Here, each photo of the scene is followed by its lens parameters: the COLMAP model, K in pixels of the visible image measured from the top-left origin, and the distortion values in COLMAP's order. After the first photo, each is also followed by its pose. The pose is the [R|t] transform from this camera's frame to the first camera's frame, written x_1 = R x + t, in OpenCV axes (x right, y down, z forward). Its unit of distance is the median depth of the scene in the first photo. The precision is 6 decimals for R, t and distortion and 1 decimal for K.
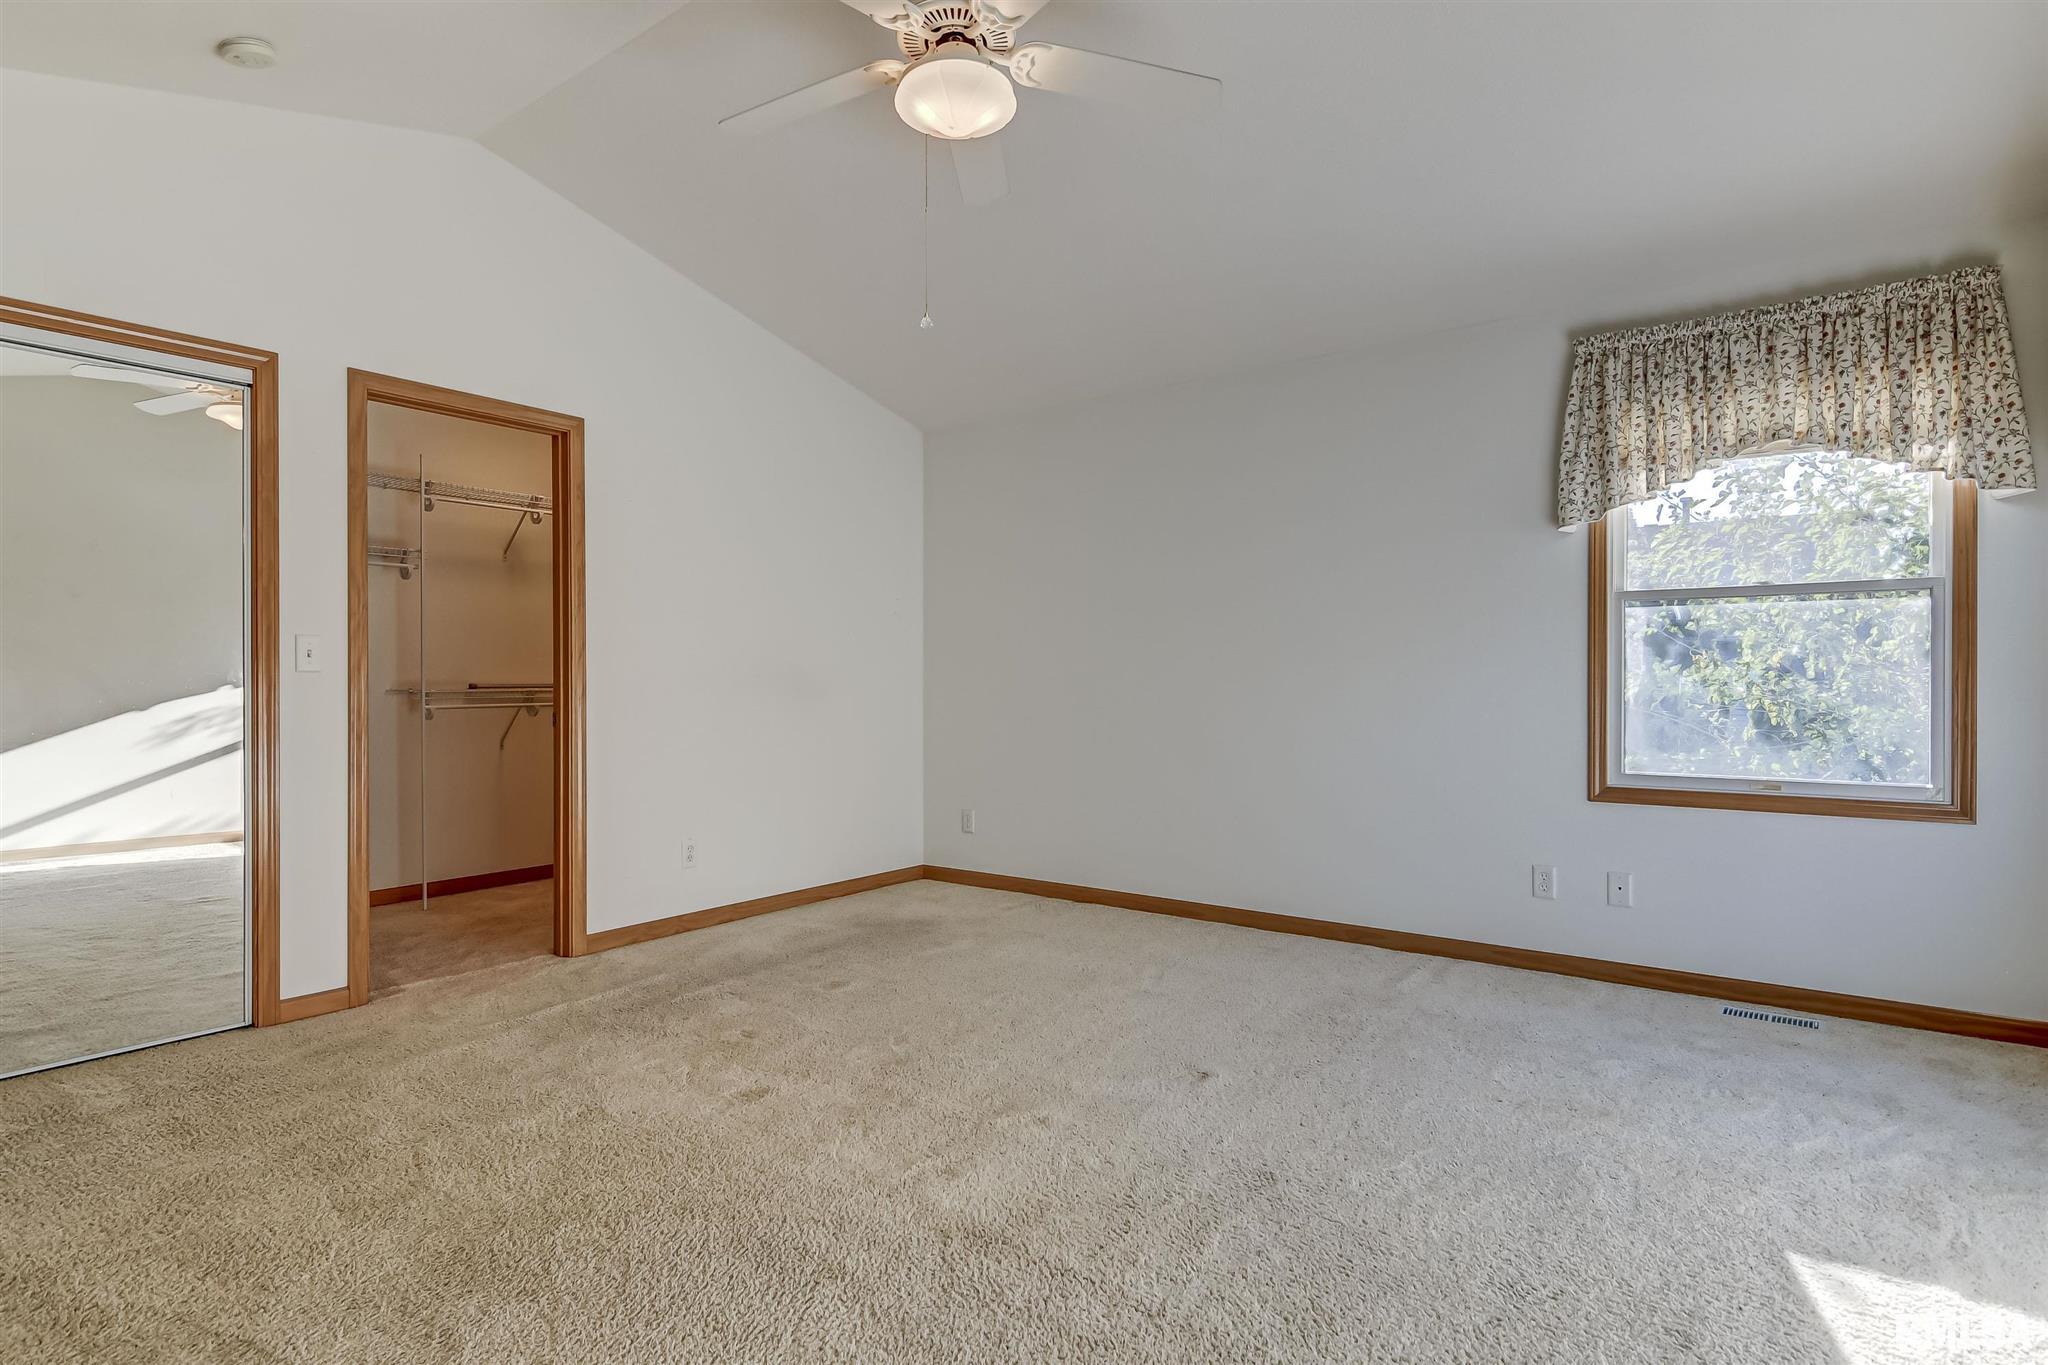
lens RADIAL K [[1055.9, 0, 1024.0], [0, 1055.9, 682.5], [0, 0, 1]] dist [0.000889, 0.000056]
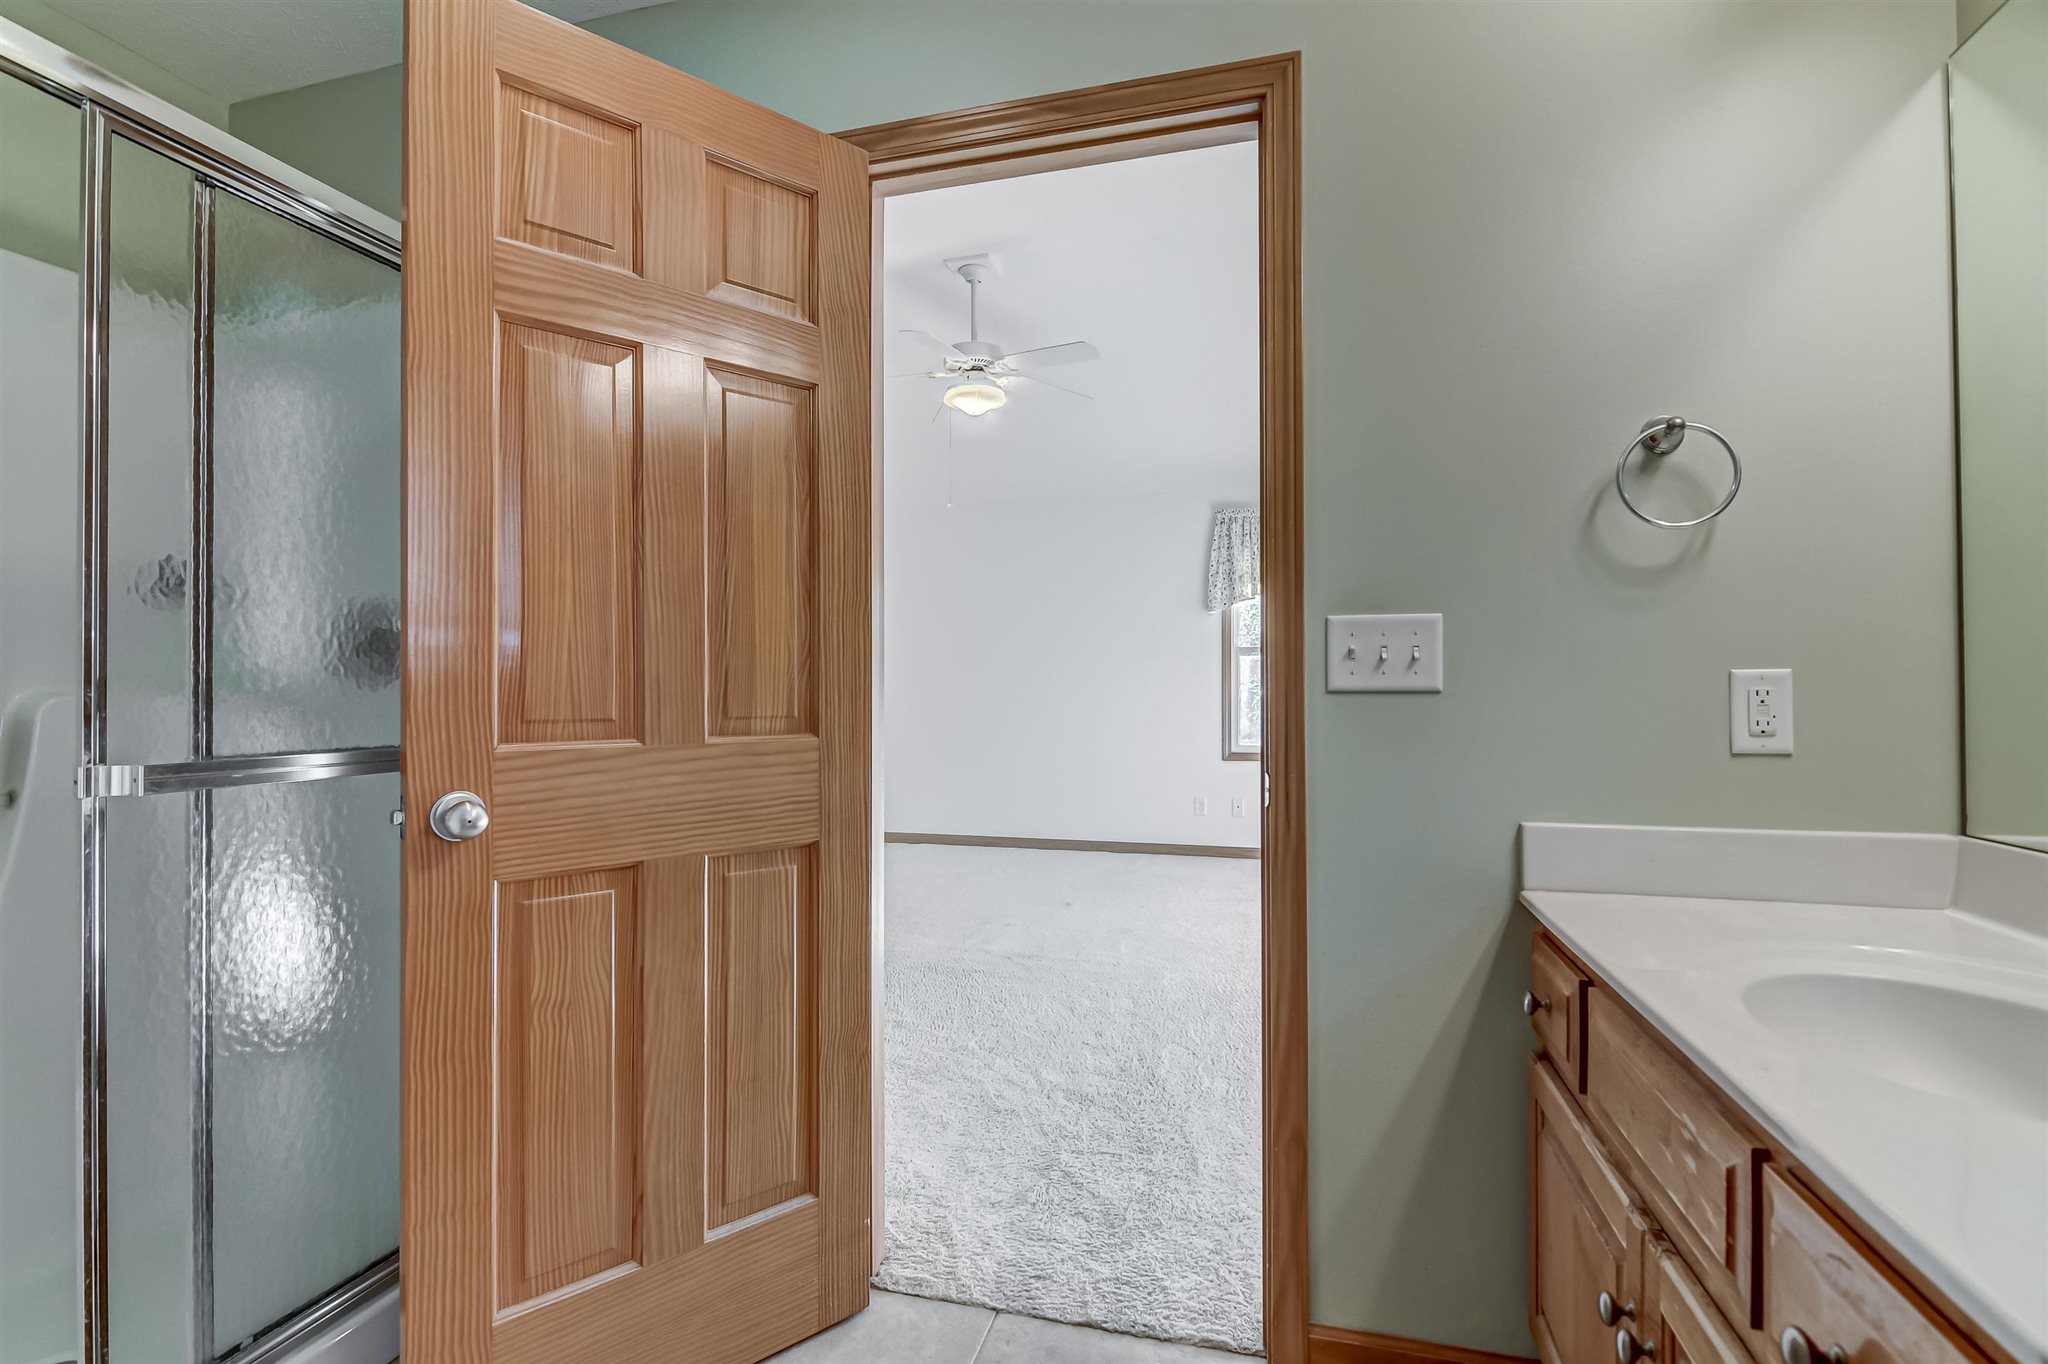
lens RADIAL K [[981.4, 0, 1010.0], [0, 981.4, 686.3], [0, 0, 1]] dist [0.021473, -0.019814]
pose [[0.932041, 0.002085, 0.362347, -0.440700], [0.001963, 0.999940, -0.010801, 0.000963], [-0.362347, 0.010778, 0.931981, -0.471755]]
